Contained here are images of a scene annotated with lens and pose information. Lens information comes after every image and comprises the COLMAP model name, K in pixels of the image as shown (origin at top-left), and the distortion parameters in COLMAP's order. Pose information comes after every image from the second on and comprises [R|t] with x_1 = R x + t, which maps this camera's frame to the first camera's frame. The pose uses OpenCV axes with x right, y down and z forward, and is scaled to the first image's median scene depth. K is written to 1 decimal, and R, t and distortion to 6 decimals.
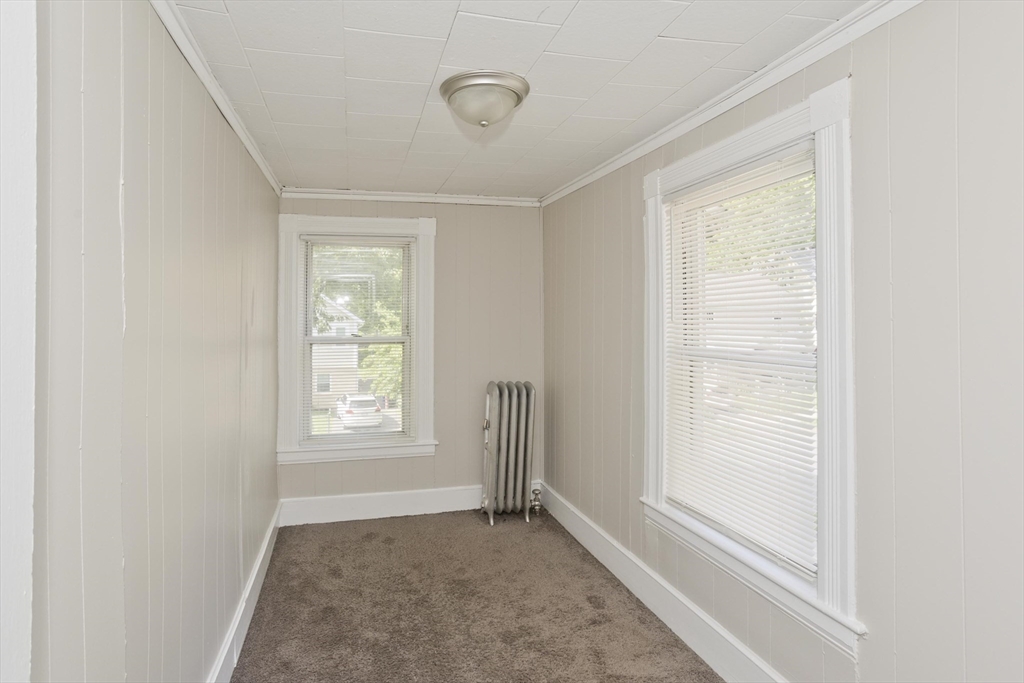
lens RADIAL K [[478.2, 0, 505.1], [0, 478.2, 345.2], [0, 0, 1]] dist [-0.018036, 0.001315]
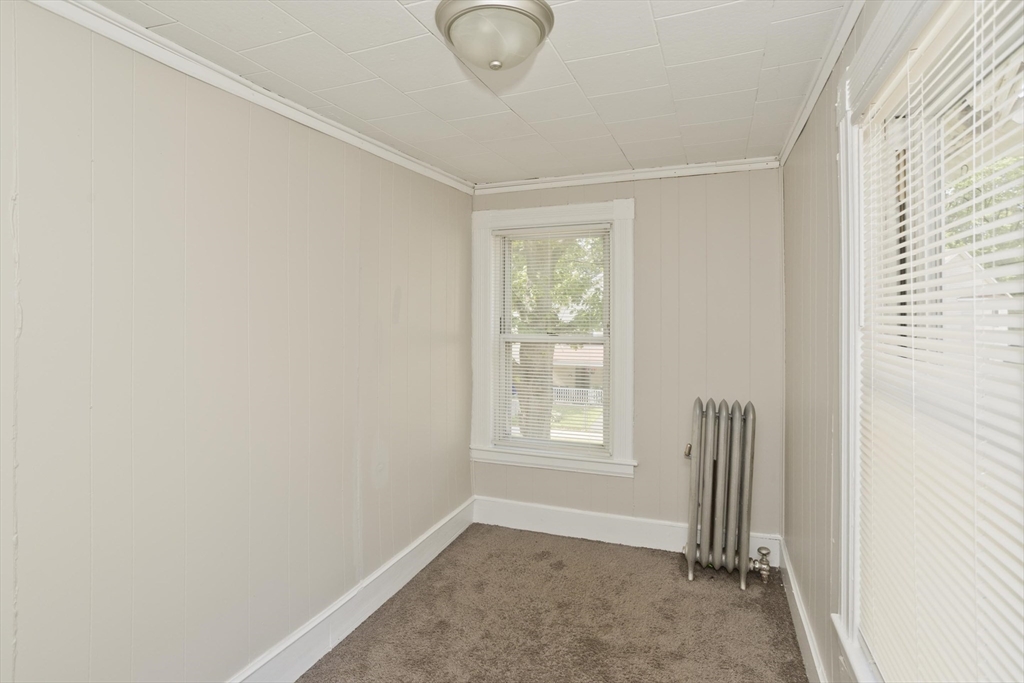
lens RADIAL K [[507.5, 0, 509.3], [0, 507.5, 332.4], [0, 0, 1]] dist [-0.053527, 0.037528]
pose [[0.834800, 0.022666, -0.550086, 0.168690], [-0.034417, 0.999346, -0.011053, -0.010685], [0.549476, 0.028159, 0.835035, 0.138905]]
